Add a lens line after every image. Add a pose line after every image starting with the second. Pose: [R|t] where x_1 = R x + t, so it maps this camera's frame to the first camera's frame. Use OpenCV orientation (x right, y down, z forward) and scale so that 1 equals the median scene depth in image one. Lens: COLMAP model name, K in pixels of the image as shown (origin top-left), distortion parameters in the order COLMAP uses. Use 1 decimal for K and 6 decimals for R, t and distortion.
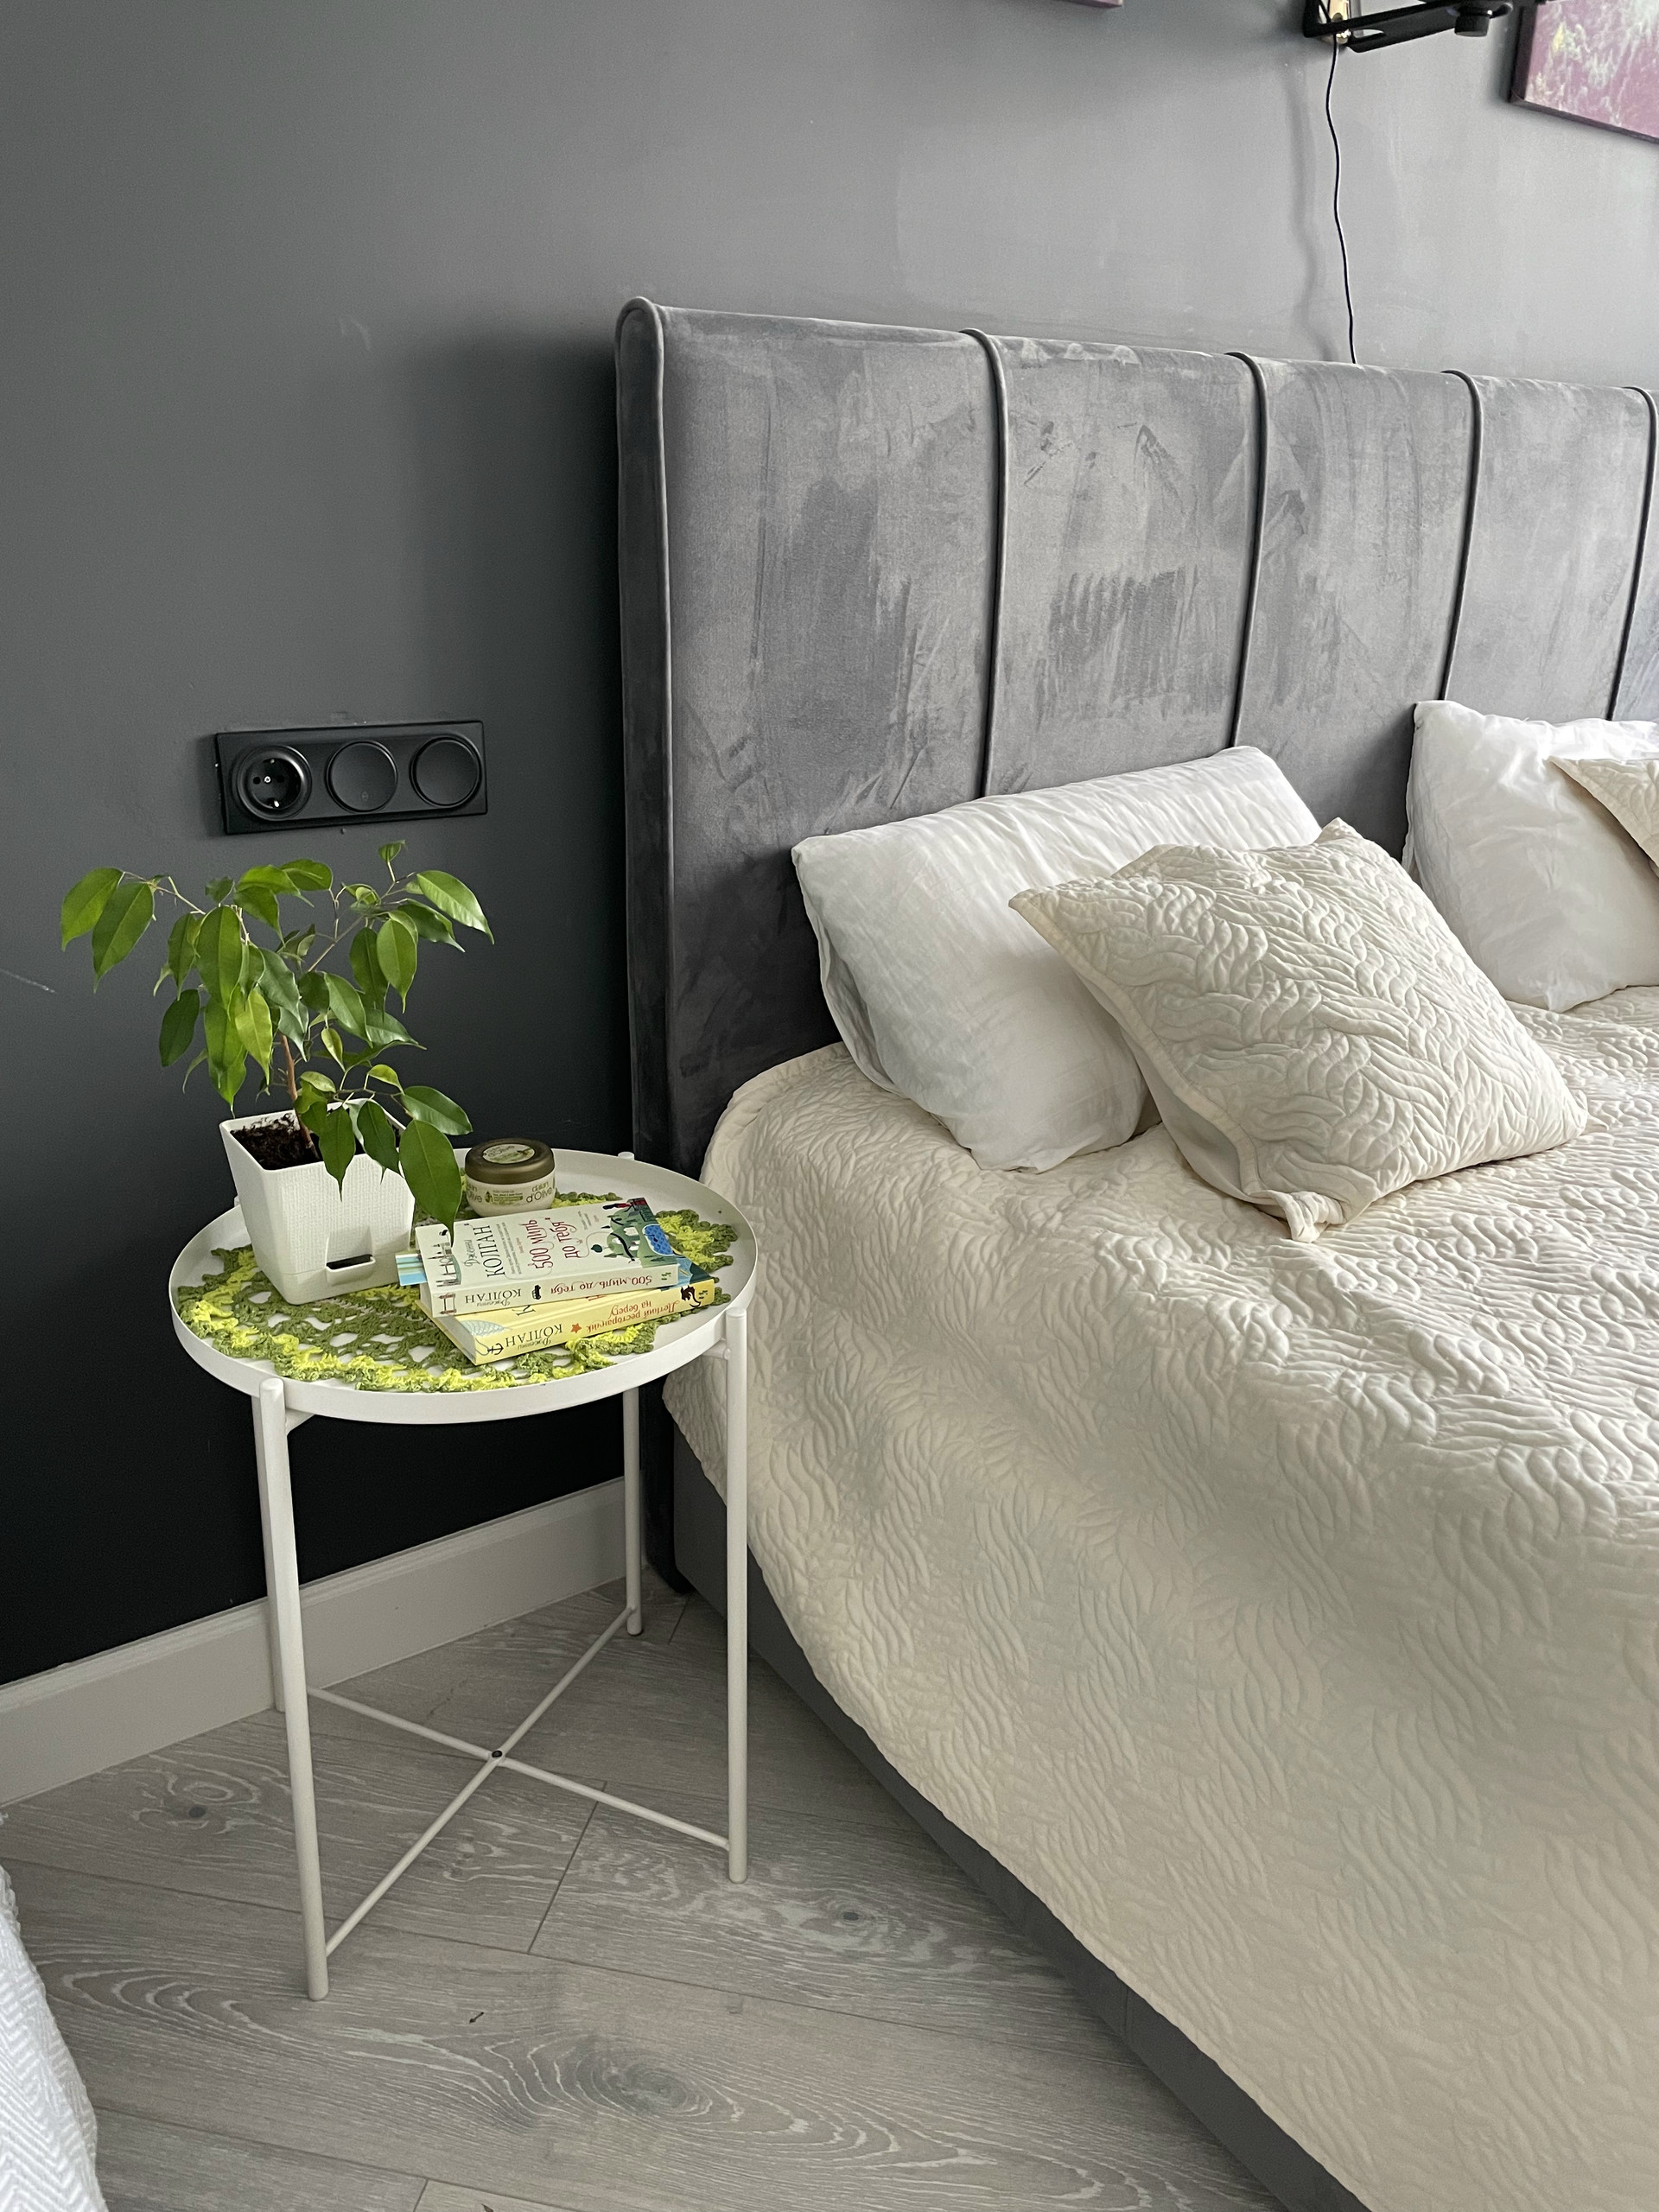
lens RADIAL K [[1700.8, 0, 826.8], [0, 1700.8, 1110.4], [0, 0, 1]] dist [0.047975, -0.040456]
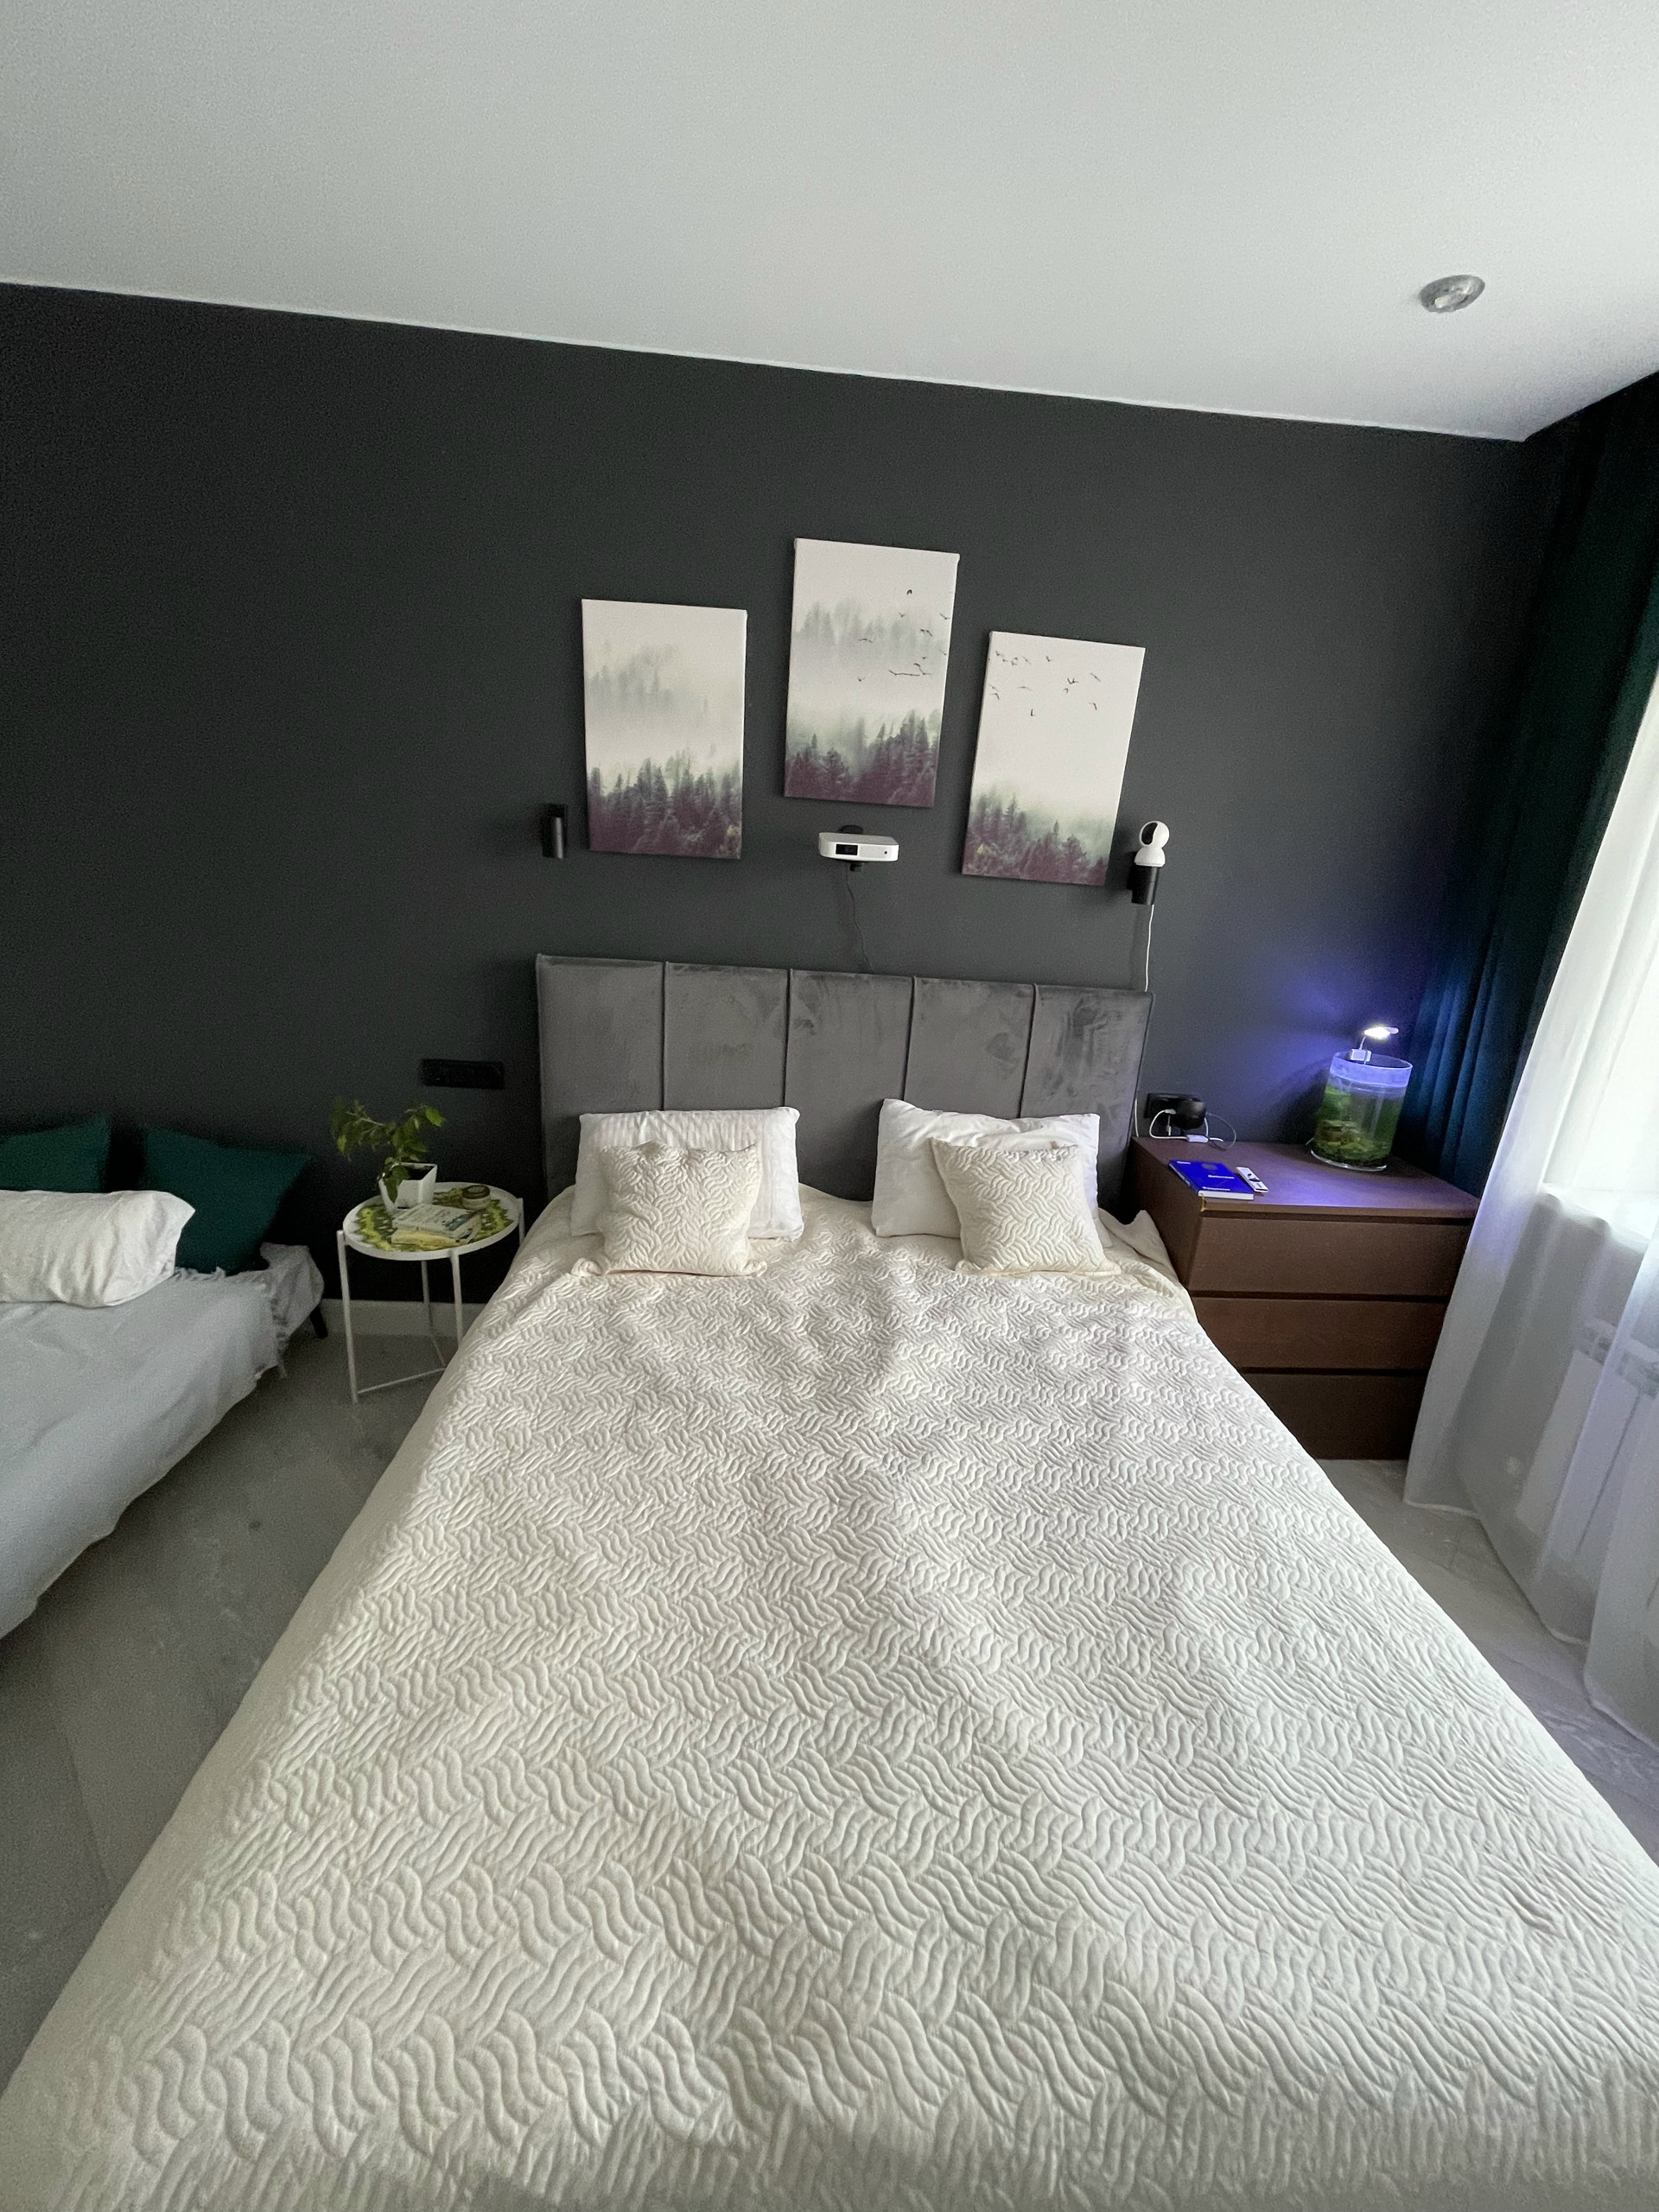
lens RADIAL K [[898.6, 0, 834.9], [0, 898.6, 1103.8], [0, 0, 1]] dist [-0.000095, -0.000242]
pose [[0.847627, 0.186389, -0.496778, 1.280006], [-0.221355, 0.975122, -0.011824, -0.281104], [0.482215, 0.119986, 0.867797, -0.220294]]
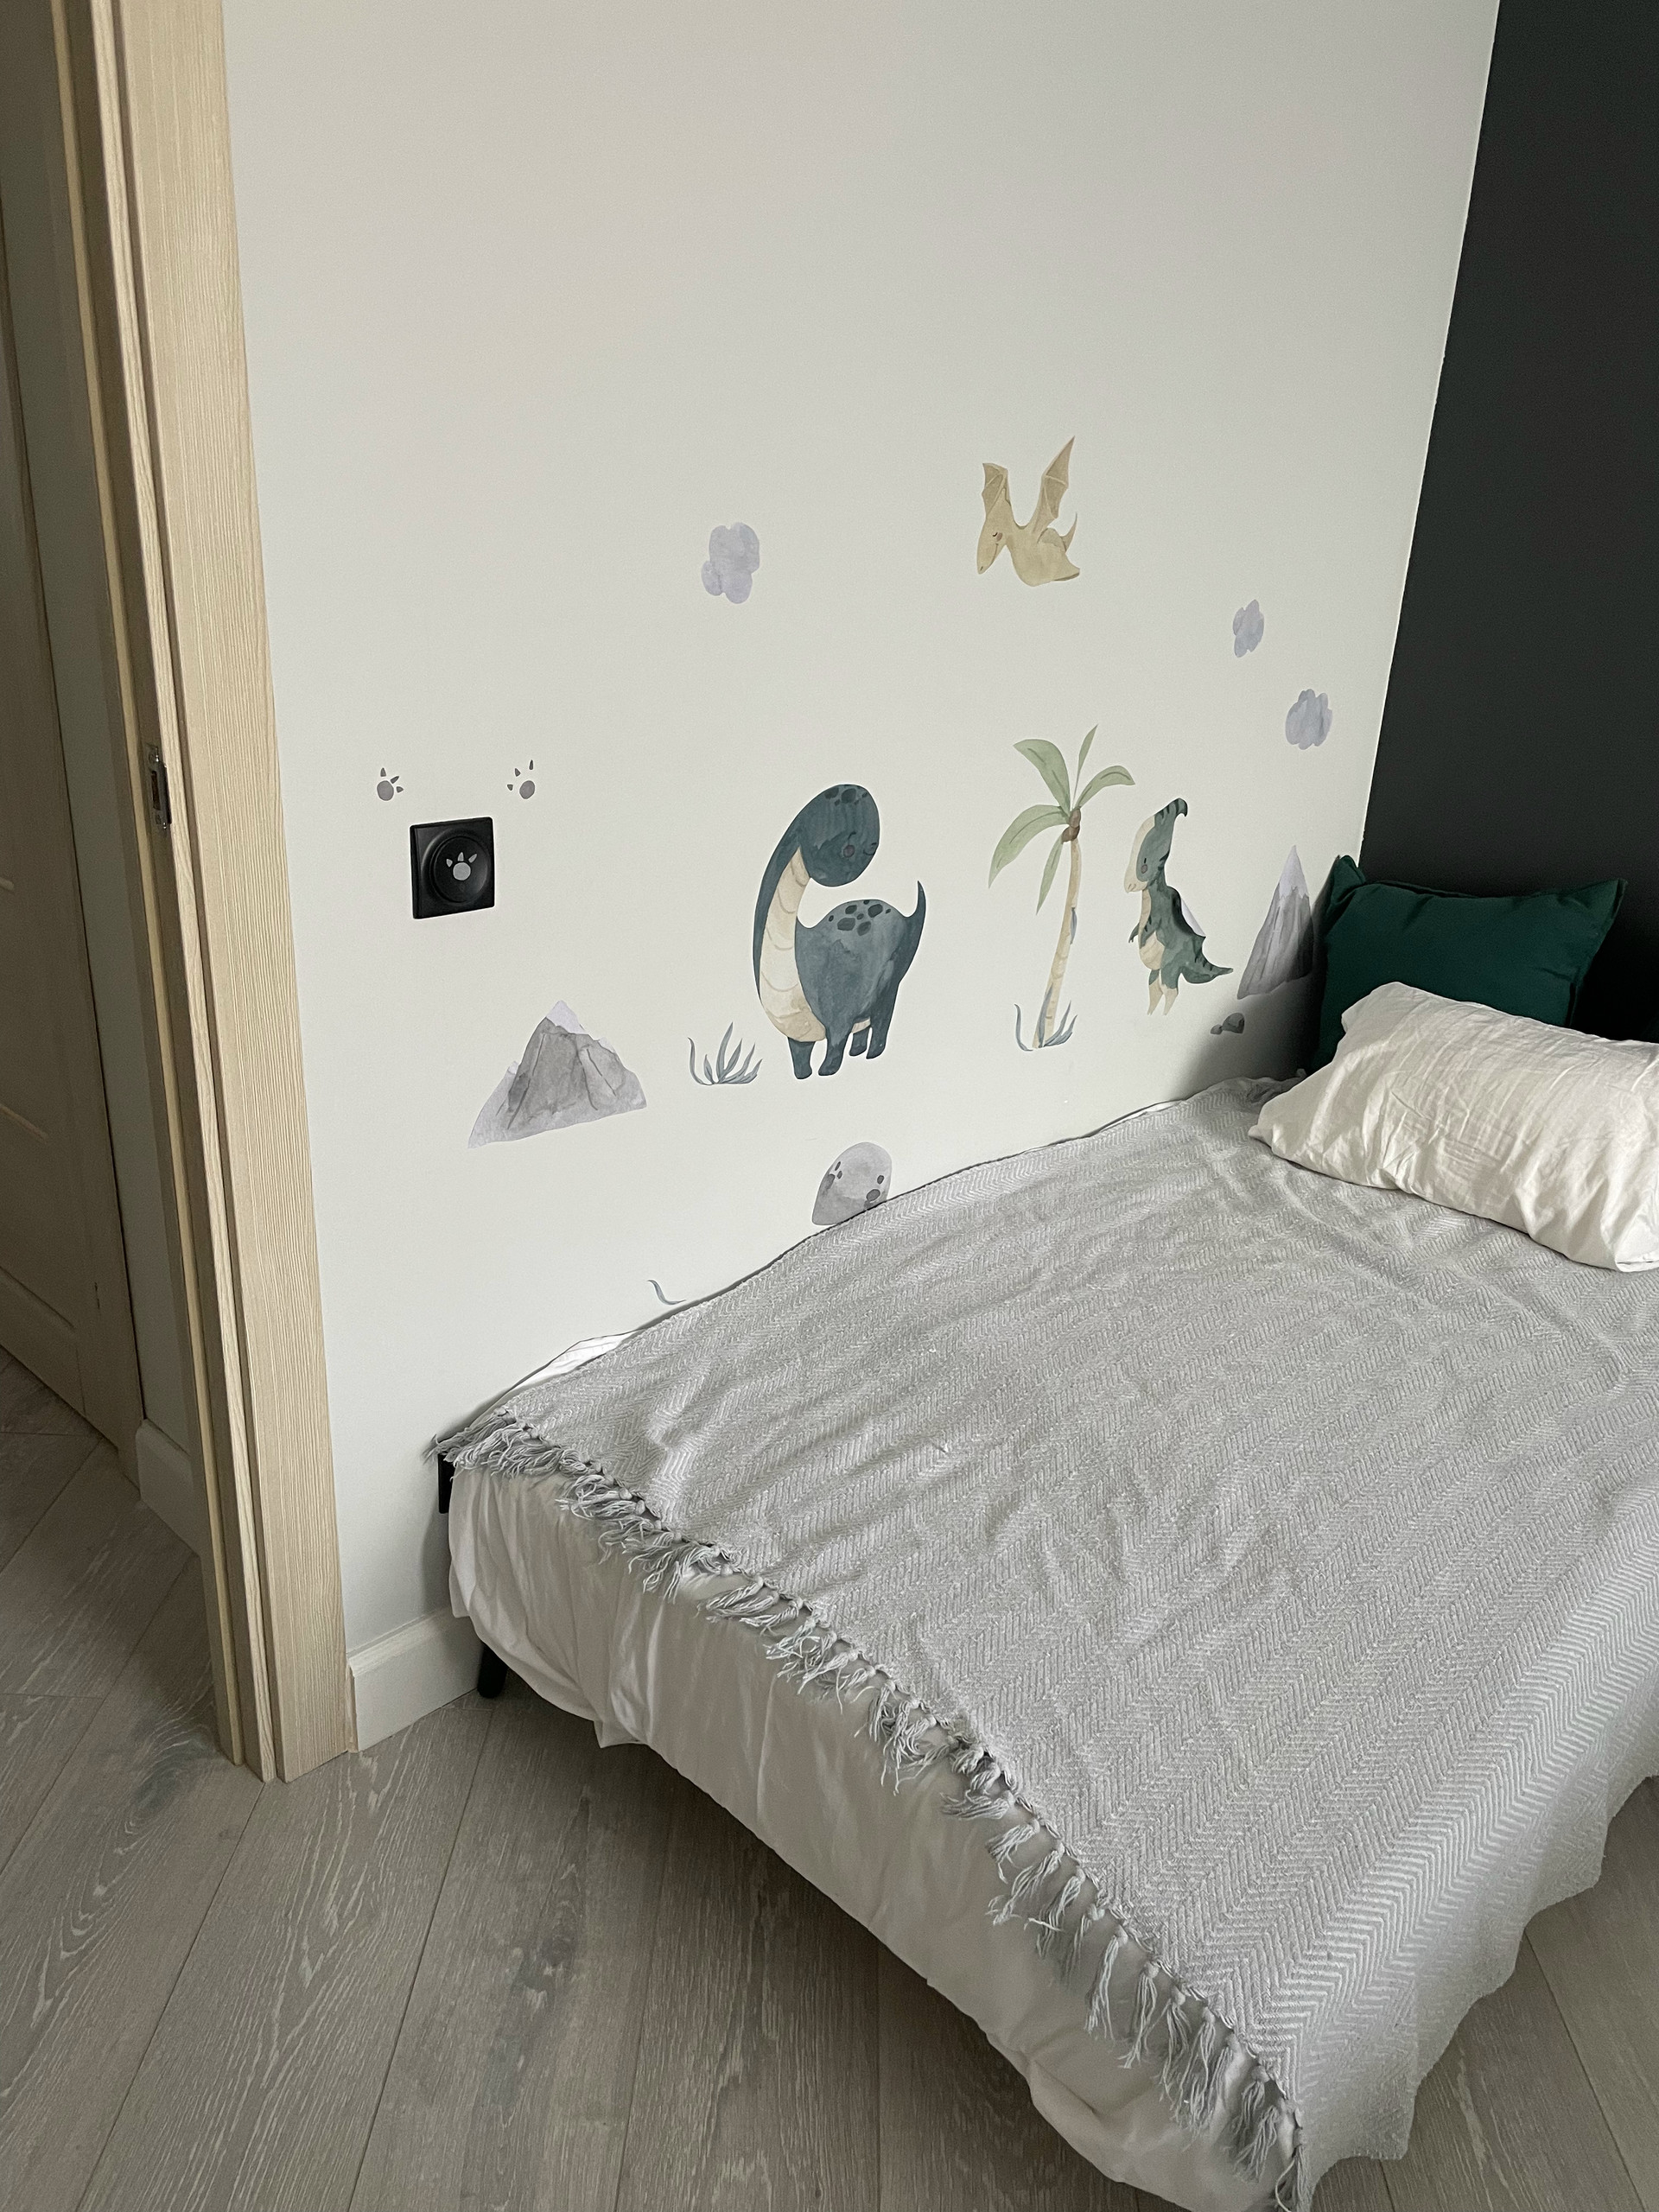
lens RADIAL K [[1700.8, 0, 832.2], [0, 1700.8, 1105.0], [0, 0, 1]] dist [0.047975, -0.040456]
pose [[0.172978, 0.351810, -0.919950, 0.635262], [-0.385325, 0.883757, 0.265516, 0.078955], [0.906423, 0.308551, 0.288432, -0.465387]]
